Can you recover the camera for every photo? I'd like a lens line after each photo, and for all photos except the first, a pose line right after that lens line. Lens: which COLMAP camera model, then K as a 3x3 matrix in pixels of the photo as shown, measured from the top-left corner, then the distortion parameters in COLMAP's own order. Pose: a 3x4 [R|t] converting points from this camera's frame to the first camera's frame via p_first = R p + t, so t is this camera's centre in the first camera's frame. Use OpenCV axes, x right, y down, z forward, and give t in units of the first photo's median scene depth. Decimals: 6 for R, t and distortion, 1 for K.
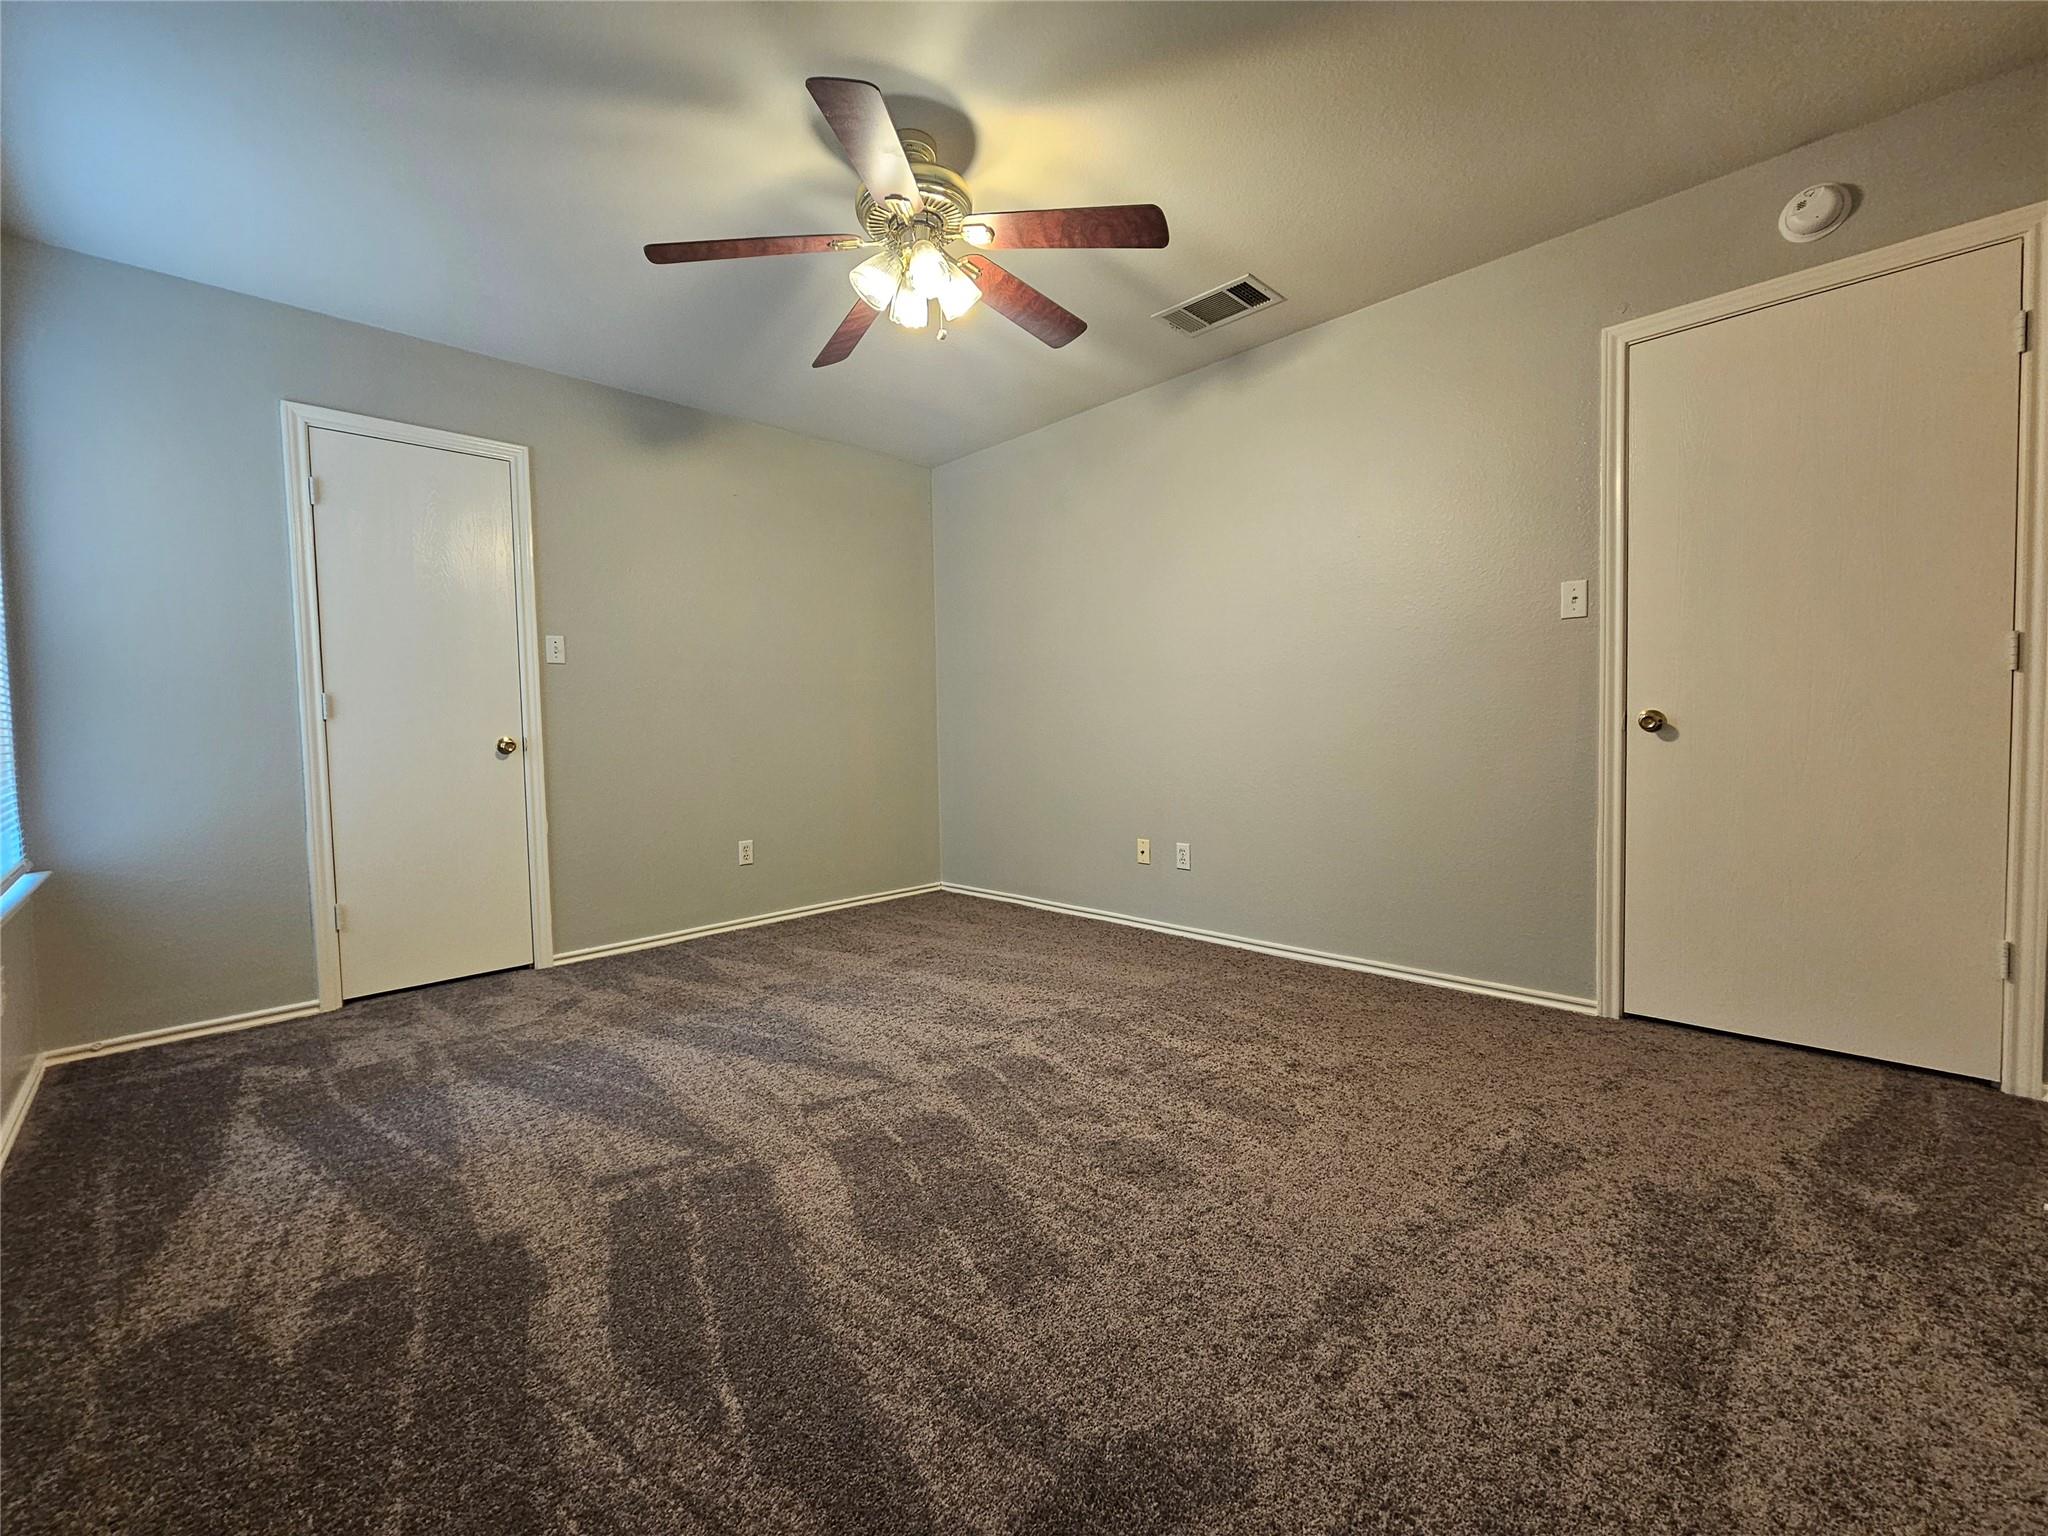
lens RADIAL K [[838.1, 0, 1013.5], [0, 838.1, 763.4], [0, 0, 1]] dist [-0.026966, 0.000031]
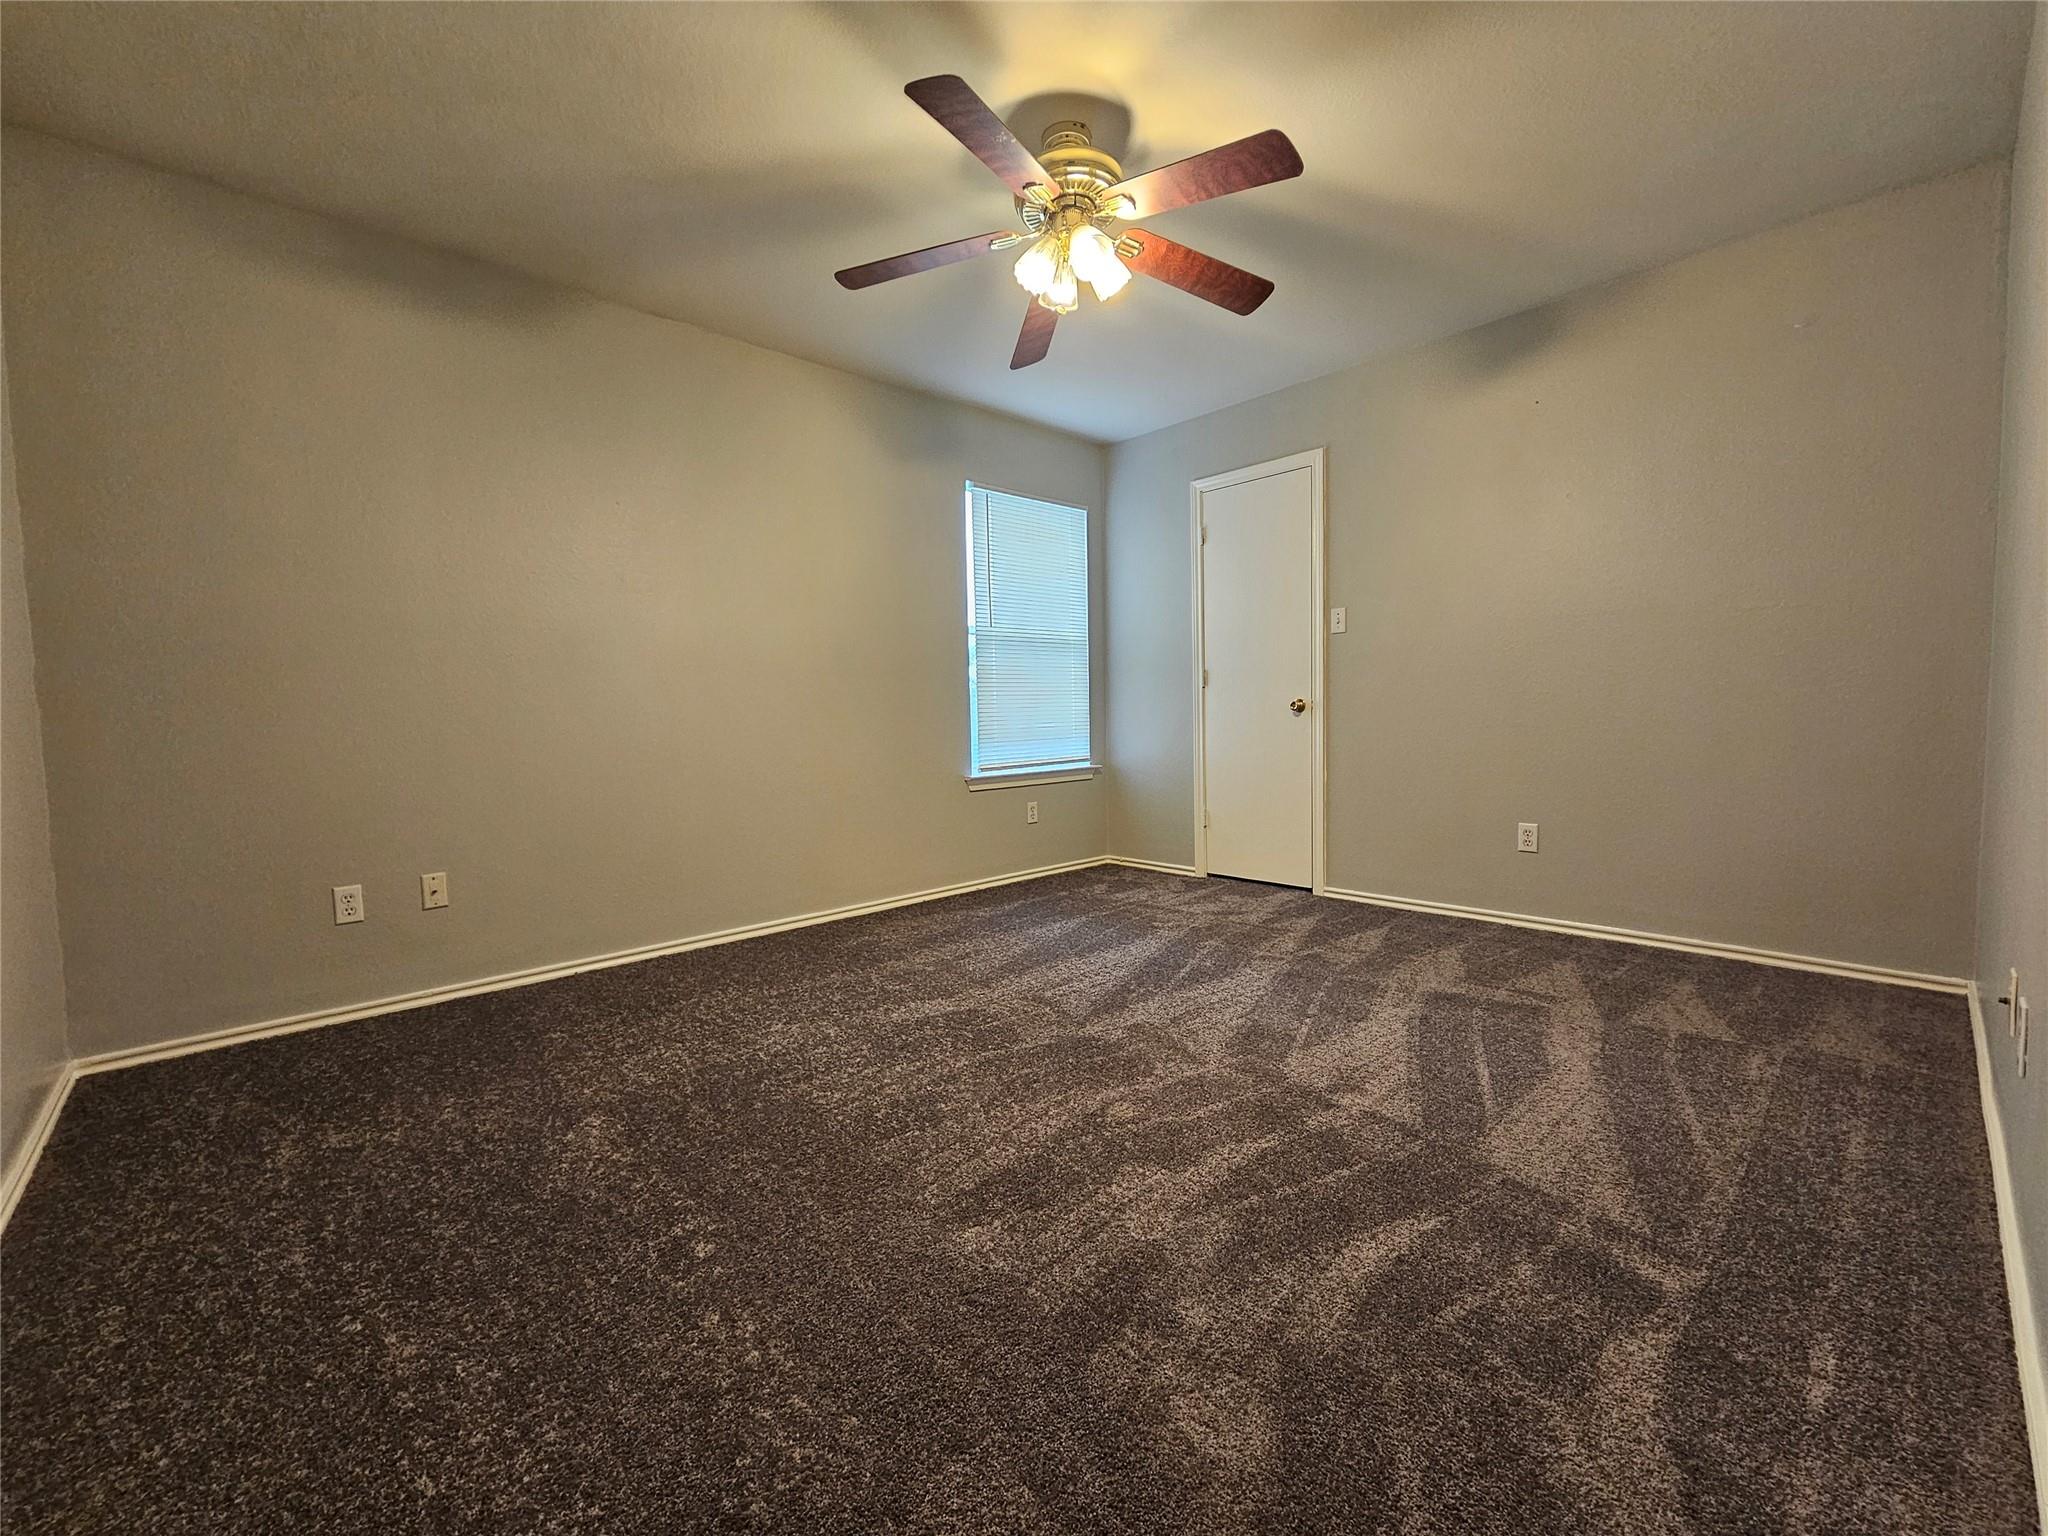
lens RADIAL K [[838.1, 0, 1013.5], [0, 838.1, 763.4], [0, 0, 1]] dist [-0.026966, 0.000031]
pose [[-0.035196, 0.091098, -0.995220, 0.723347], [-0.019749, 0.995579, 0.091829, -0.046665], [0.999185, 0.022887, -0.033241, 0.713757]]
